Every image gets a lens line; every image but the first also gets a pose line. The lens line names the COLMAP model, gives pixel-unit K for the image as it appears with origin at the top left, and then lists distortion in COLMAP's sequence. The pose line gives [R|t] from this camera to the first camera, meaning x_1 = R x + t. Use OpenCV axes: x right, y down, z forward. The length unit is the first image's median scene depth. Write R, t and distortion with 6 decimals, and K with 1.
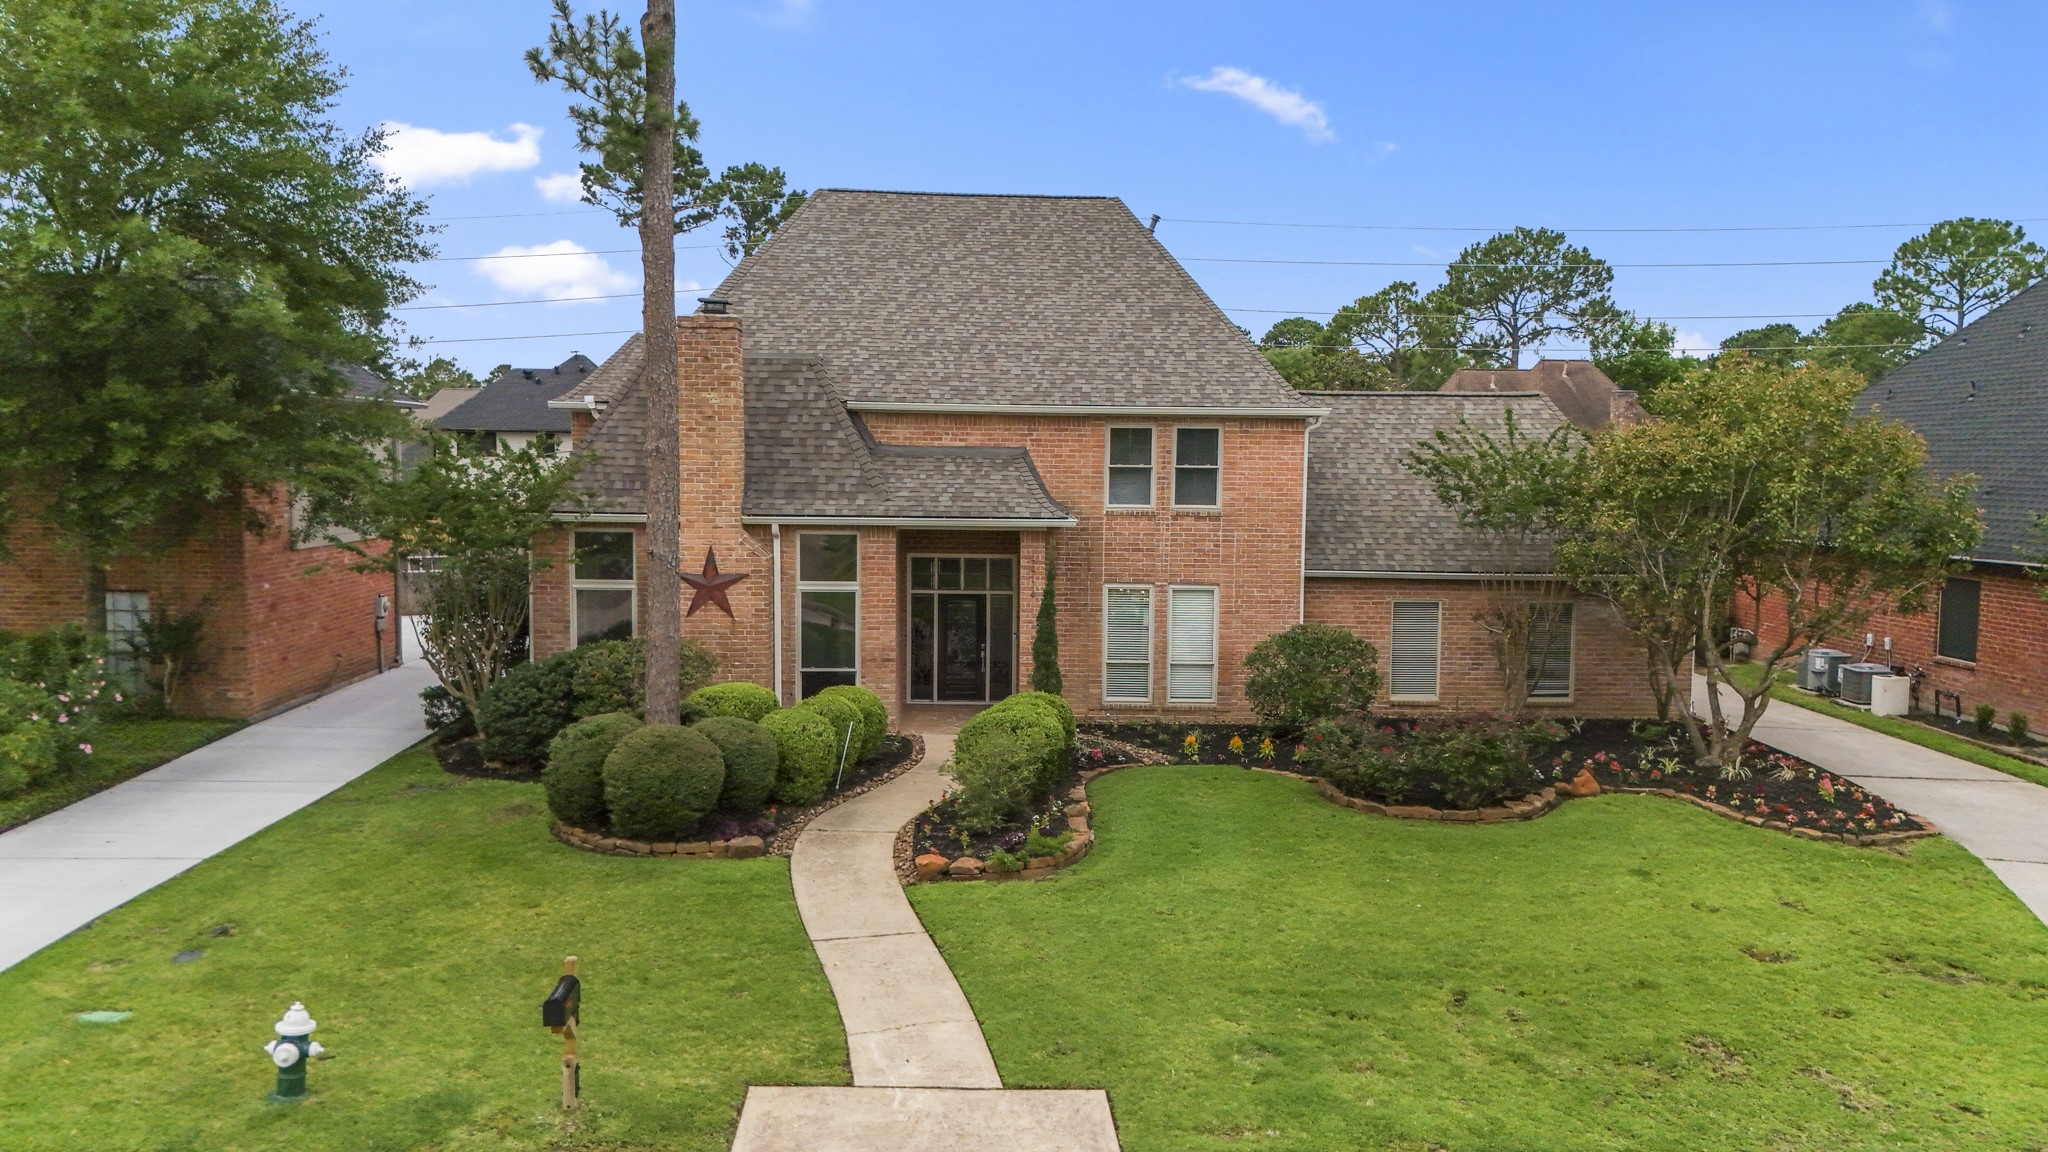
lens RADIAL K [[1530.9, 0, 1016.8], [0, 1530.9, 574.1], [0, 0, 1]] dist [0.073272, -0.087793]
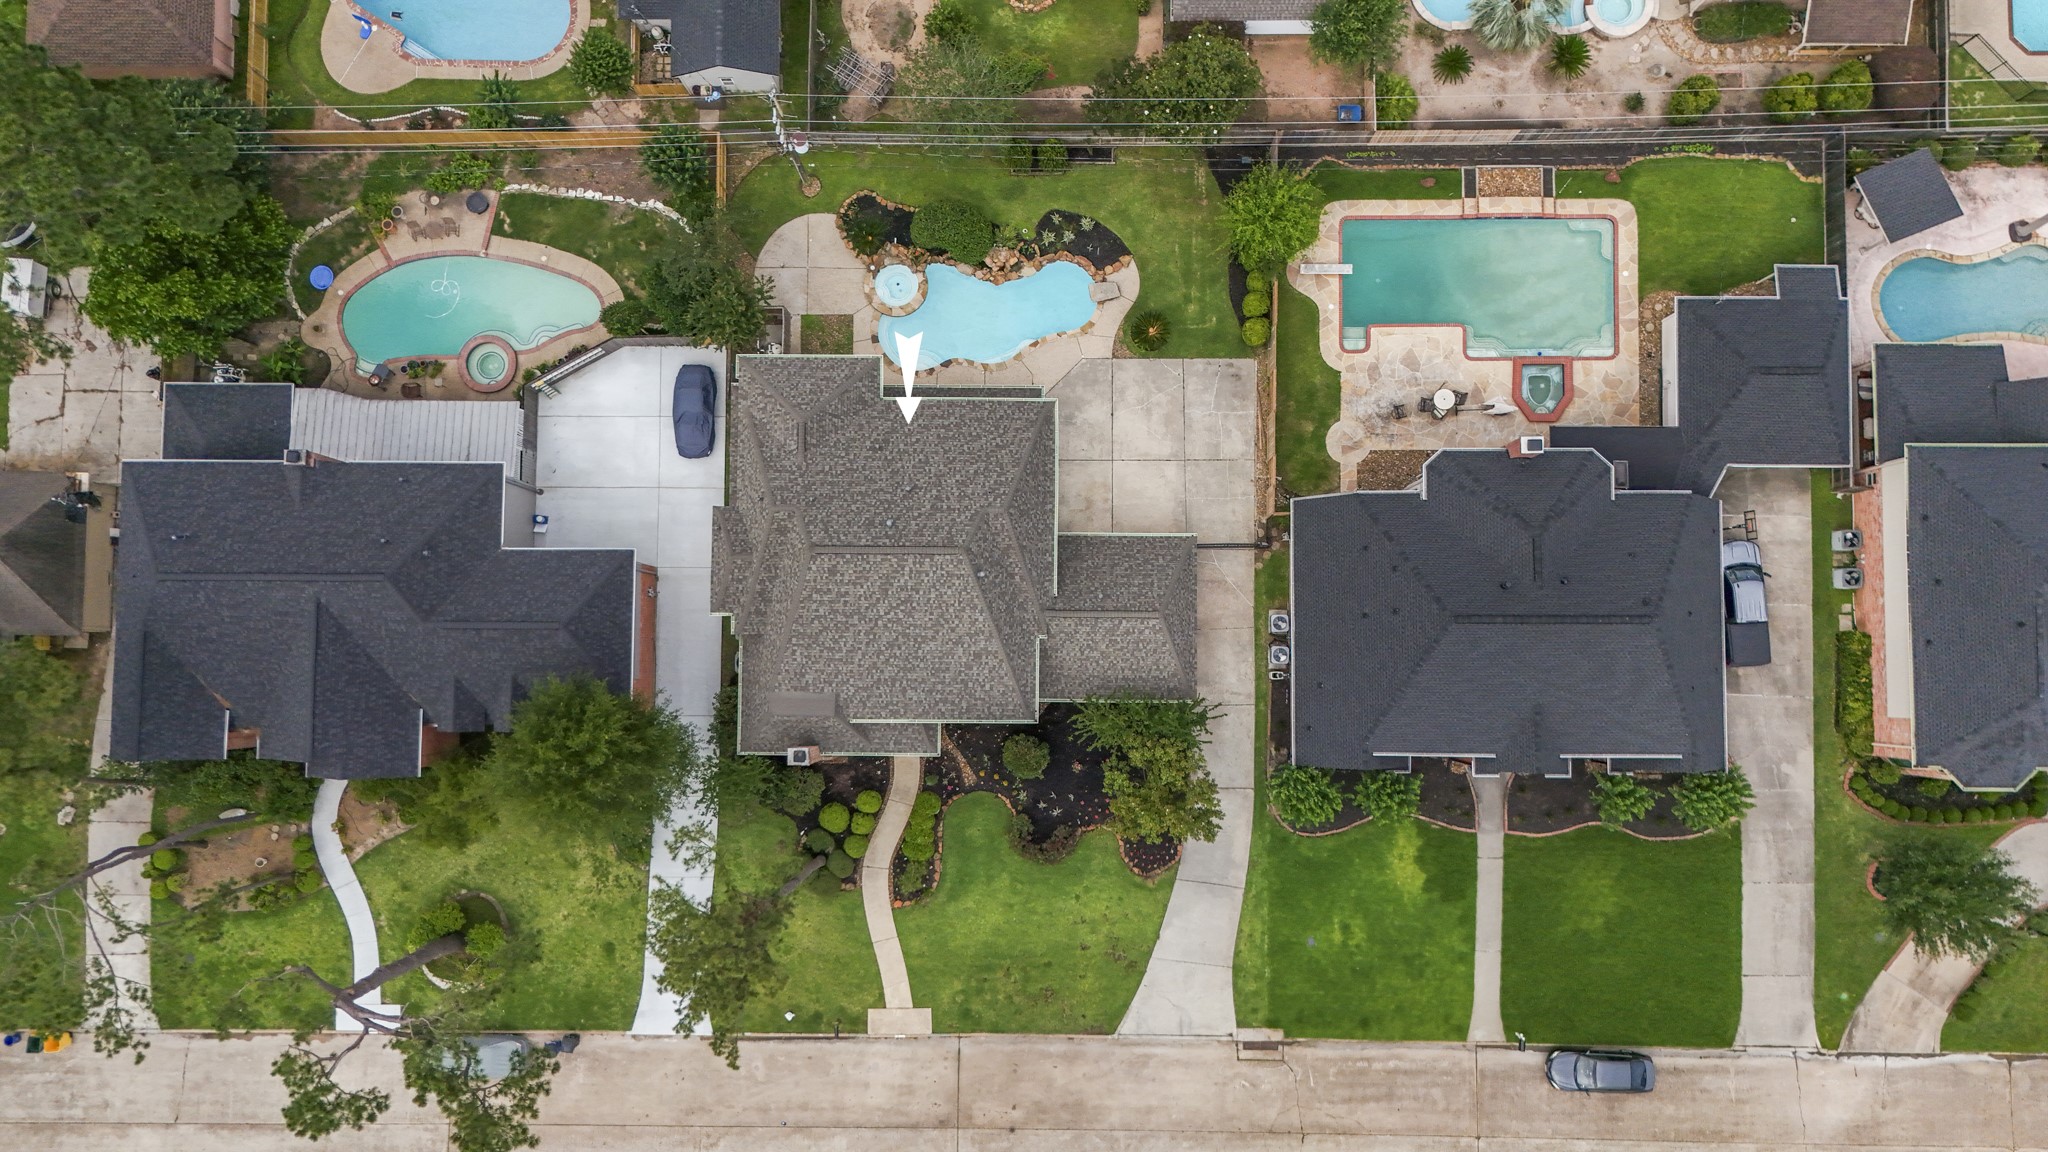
lens RADIAL K [[1530.9, 0, 1016.8], [0, 1530.9, 574.1], [0, 0, 1]] dist [0.073272, -0.087793]
pose [[0.998879, 0.035483, -0.031333, 0.251813], [0.025949, 0.143143, 0.989362, -2.801997], [0.039591, -0.989066, 0.142062, 0.921436]]
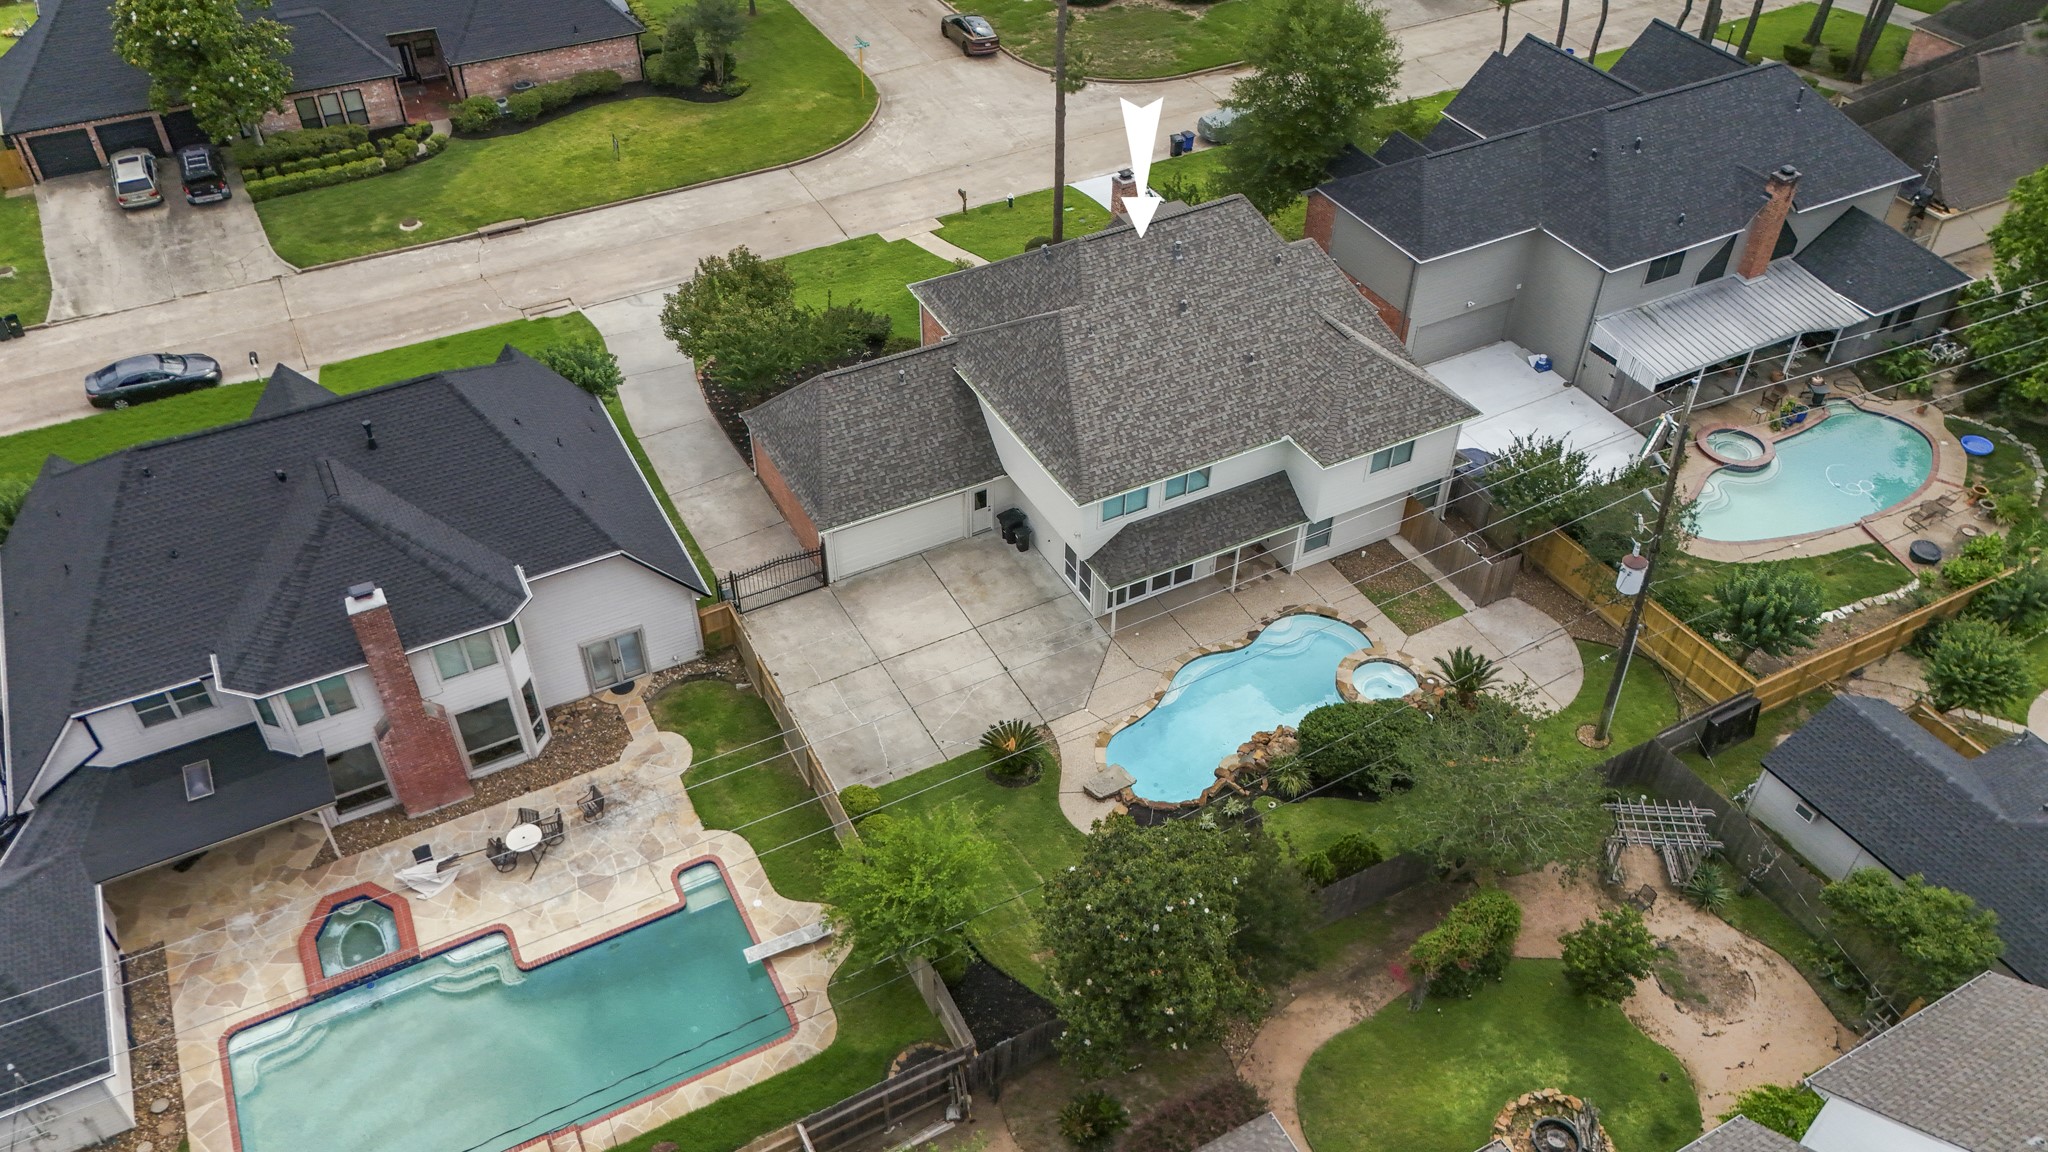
lens RADIAL K [[1530.9, 0, 1016.8], [0, 1530.9, 574.1], [0, 0, 1]] dist [0.073272, -0.087793]
pose [[-0.898901, 0.277402, -0.339154, 0.955113], [-0.050945, 0.702633, 0.709726, -1.436494], [0.435180, 0.655252, -0.617465, 2.792335]]
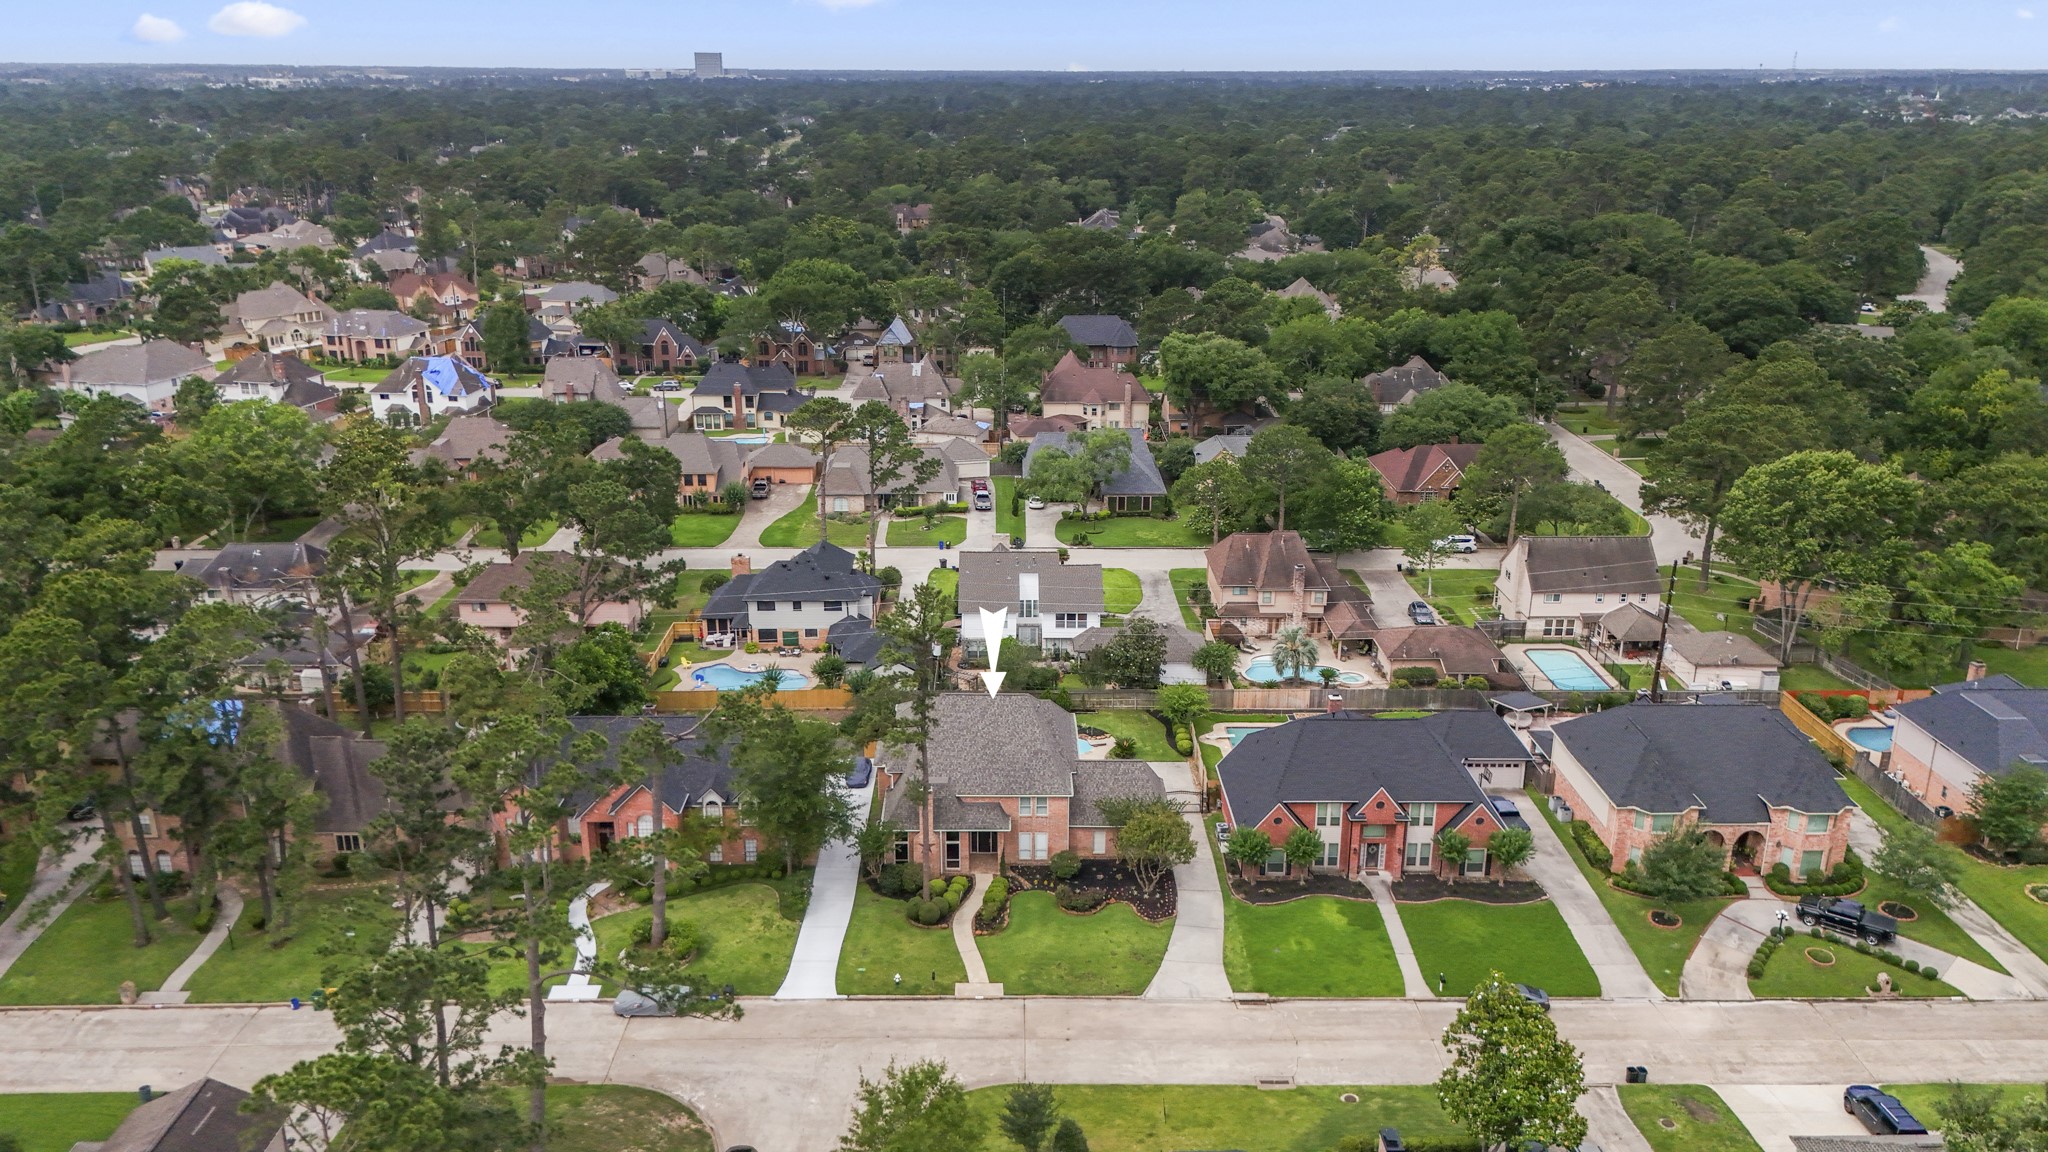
lens RADIAL K [[1530.9, 0, 1016.8], [0, 1530.9, 574.1], [0, 0, 1]] dist [0.073272, -0.087793]
pose [[0.999793, 0.000446, -0.020317, 0.142269], [0.004484, 0.970280, 0.241942, -1.755679], [0.019821, -0.241983, 0.970078, -2.975197]]
